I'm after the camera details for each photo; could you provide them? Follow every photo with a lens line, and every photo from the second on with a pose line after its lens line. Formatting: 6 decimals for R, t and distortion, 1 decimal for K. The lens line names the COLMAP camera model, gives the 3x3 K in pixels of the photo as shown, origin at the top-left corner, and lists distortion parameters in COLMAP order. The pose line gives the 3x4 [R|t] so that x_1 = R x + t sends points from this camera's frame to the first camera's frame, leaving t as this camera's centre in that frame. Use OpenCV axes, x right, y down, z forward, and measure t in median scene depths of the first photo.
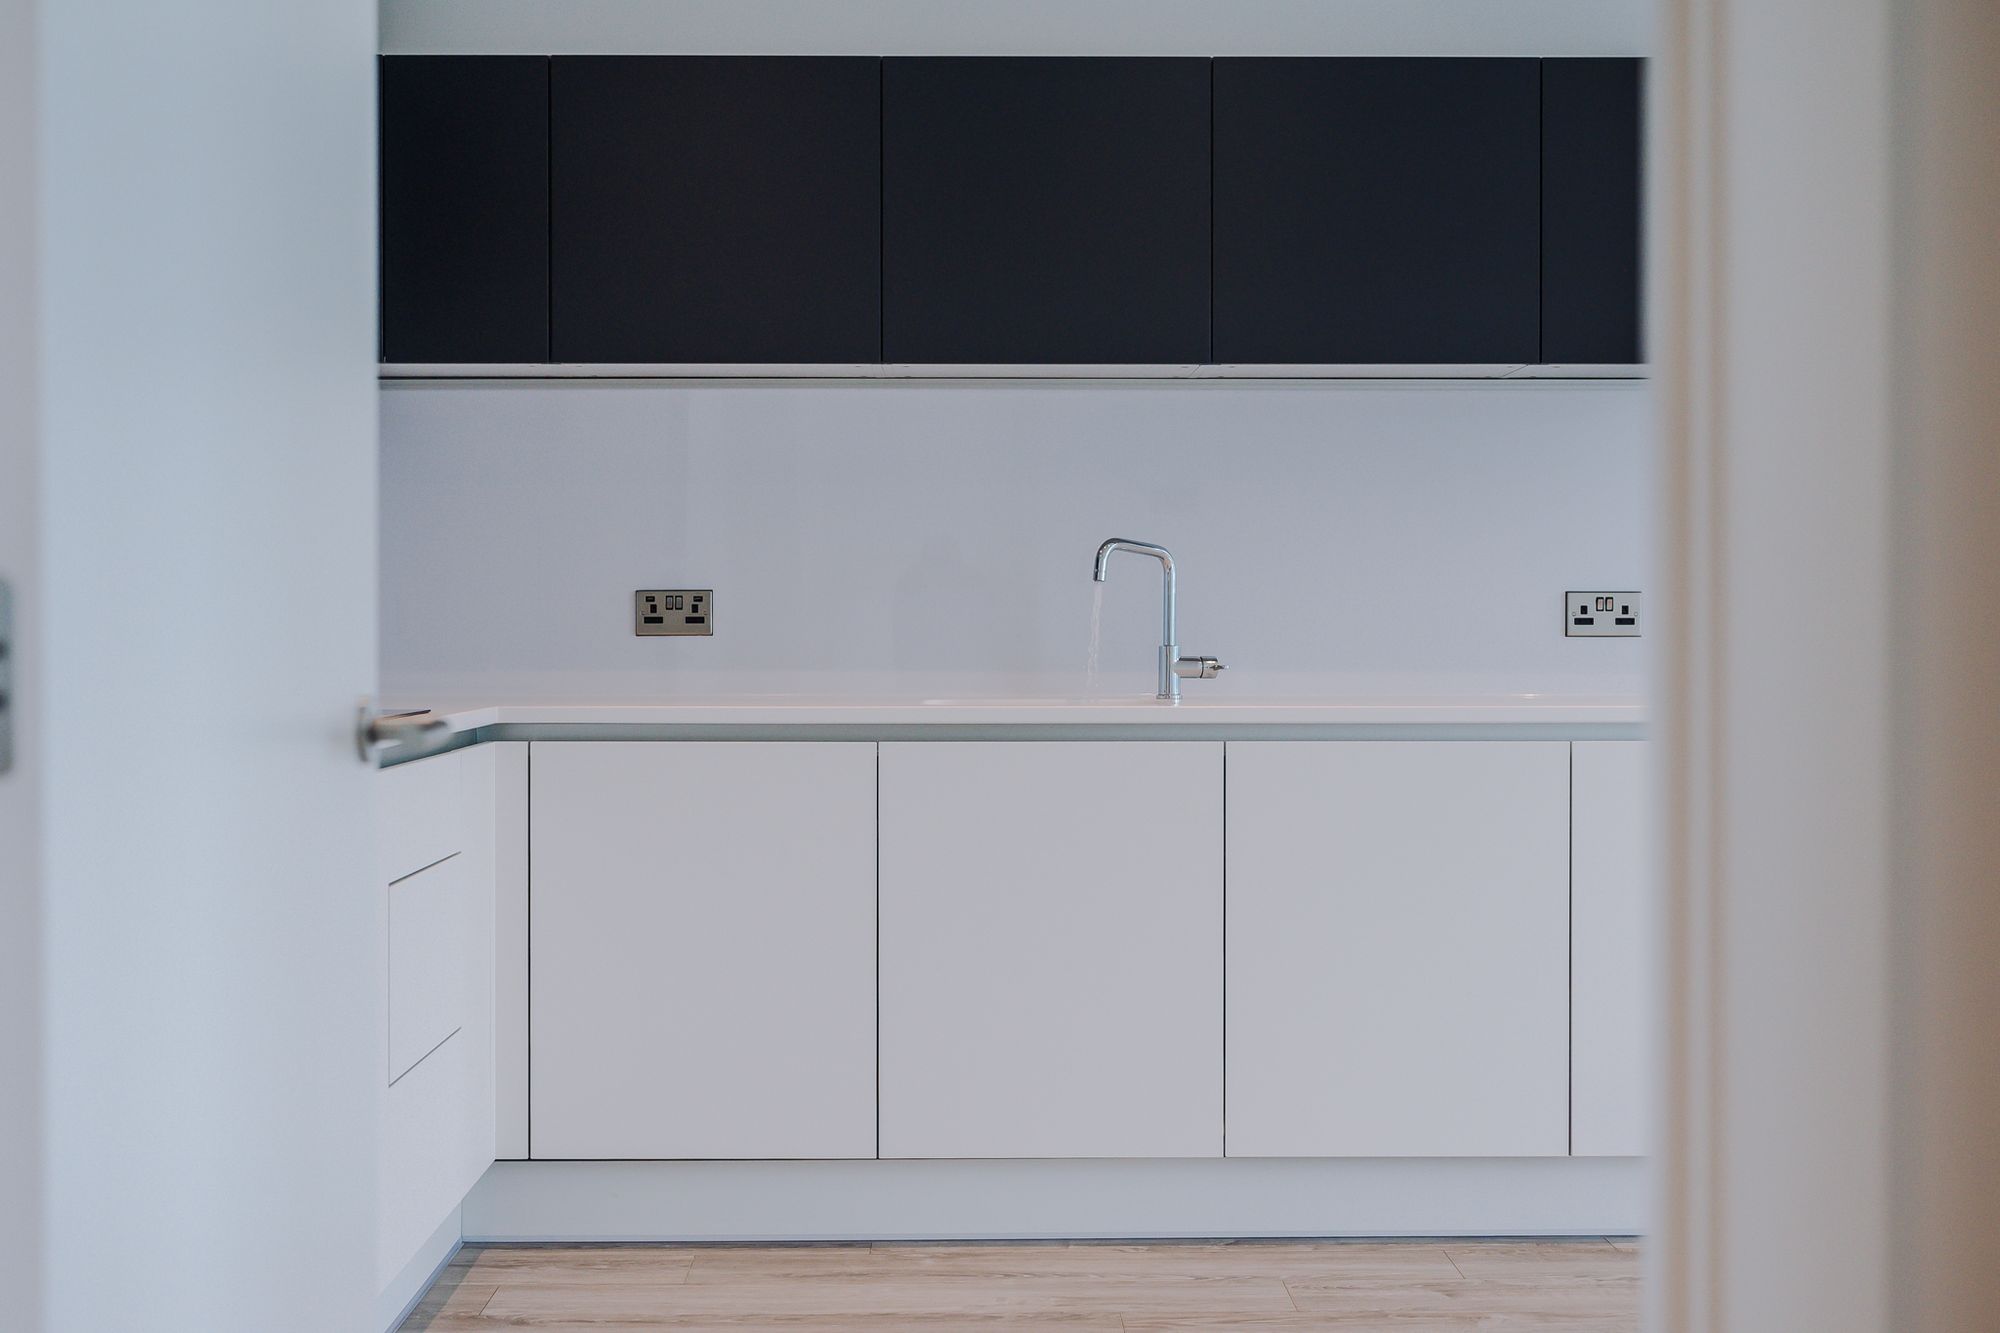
lens RADIAL K [[2866.1, 0, 969.3], [0, 2866.1, 666.5], [0, 0, 1]] dist [0.013061, 0.008236]
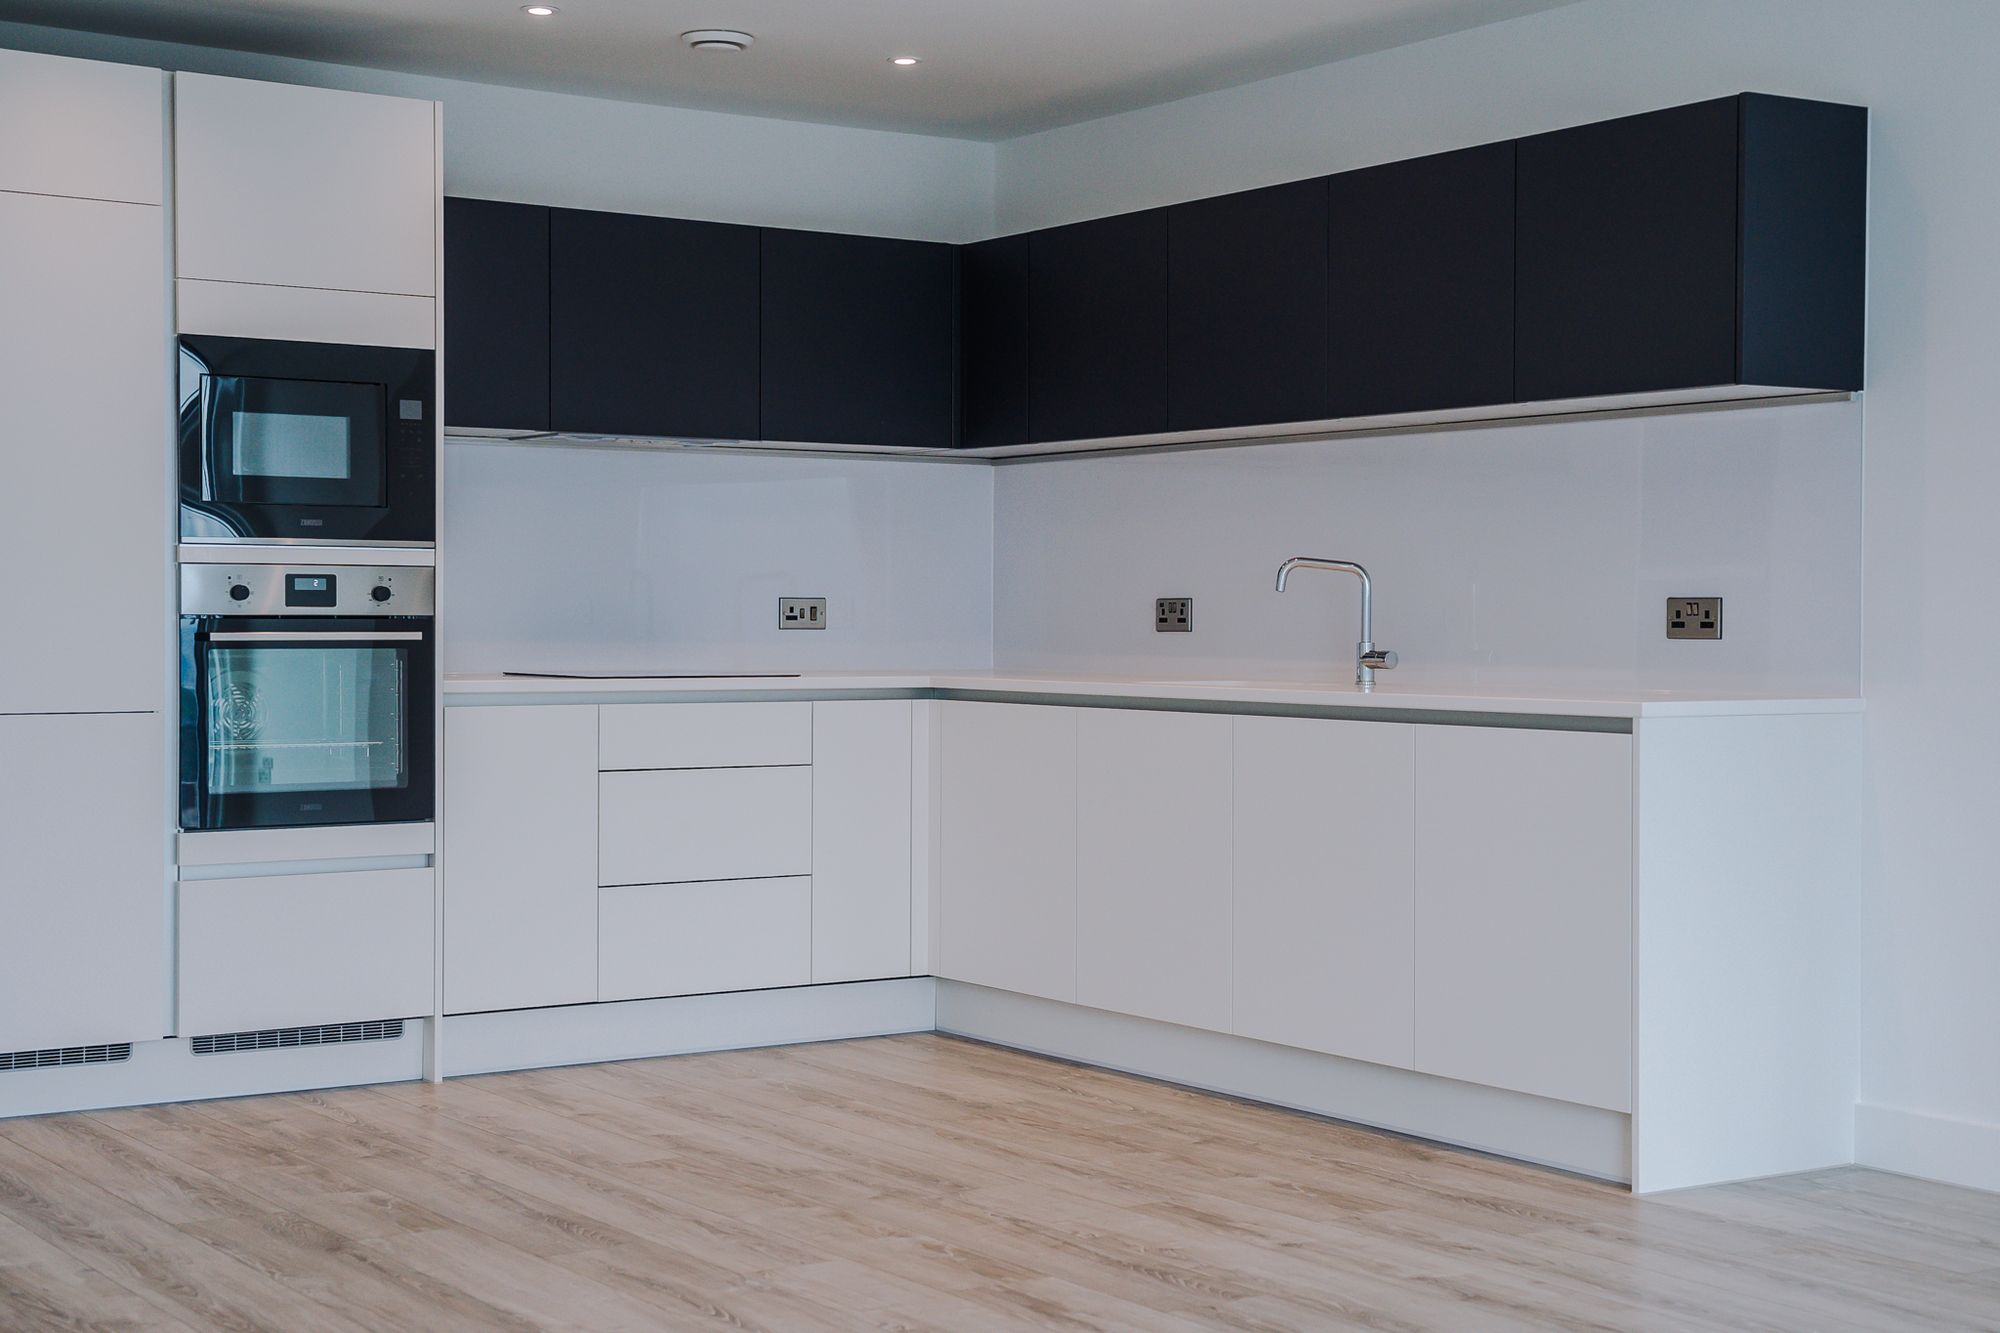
lens RADIAL K [[2817.4, 0, 975.0], [0, 2817.4, 665.7], [0, 0, 1]] dist [0.093739, 0.024215]
pose [[0.555071, 0.017559, -0.831617, 0.985969], [-0.014103, 0.999832, 0.011698, -0.009092], [0.831683, 0.005236, 0.555226, 0.171103]]
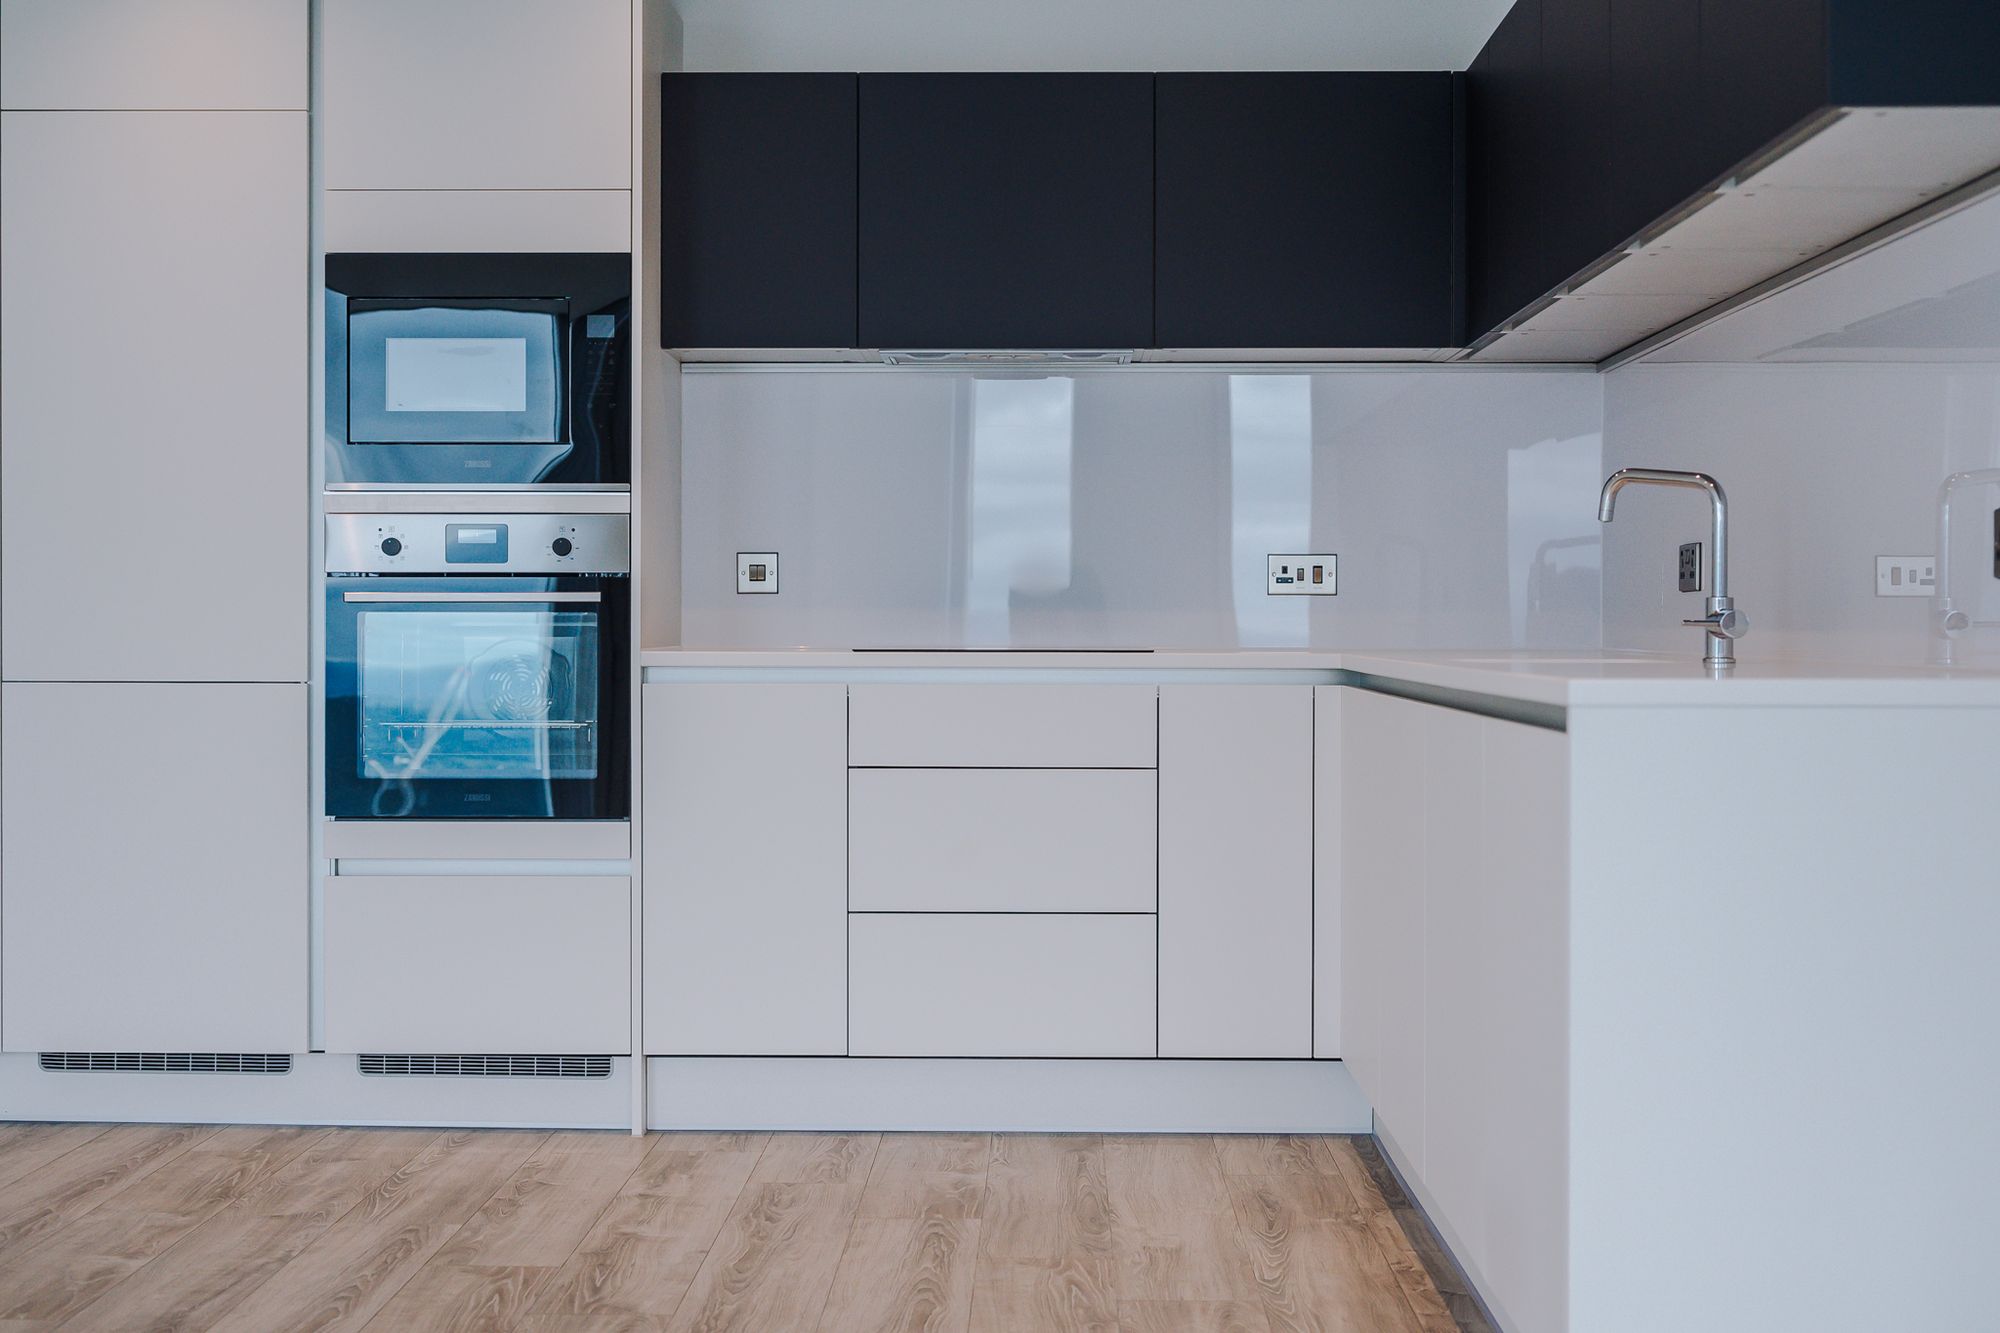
lens RADIAL K [[2853.1, 0, 997.9], [0, 2853.1, 634.2], [0, 0, 1]] dist [-0.009047, 0.014030]
pose [[-0.021843, 0.004825, -0.999750, 0.861907], [-0.013979, 0.999889, 0.005131, 0.001659], [0.999664, 0.014087, -0.021773, 0.803084]]
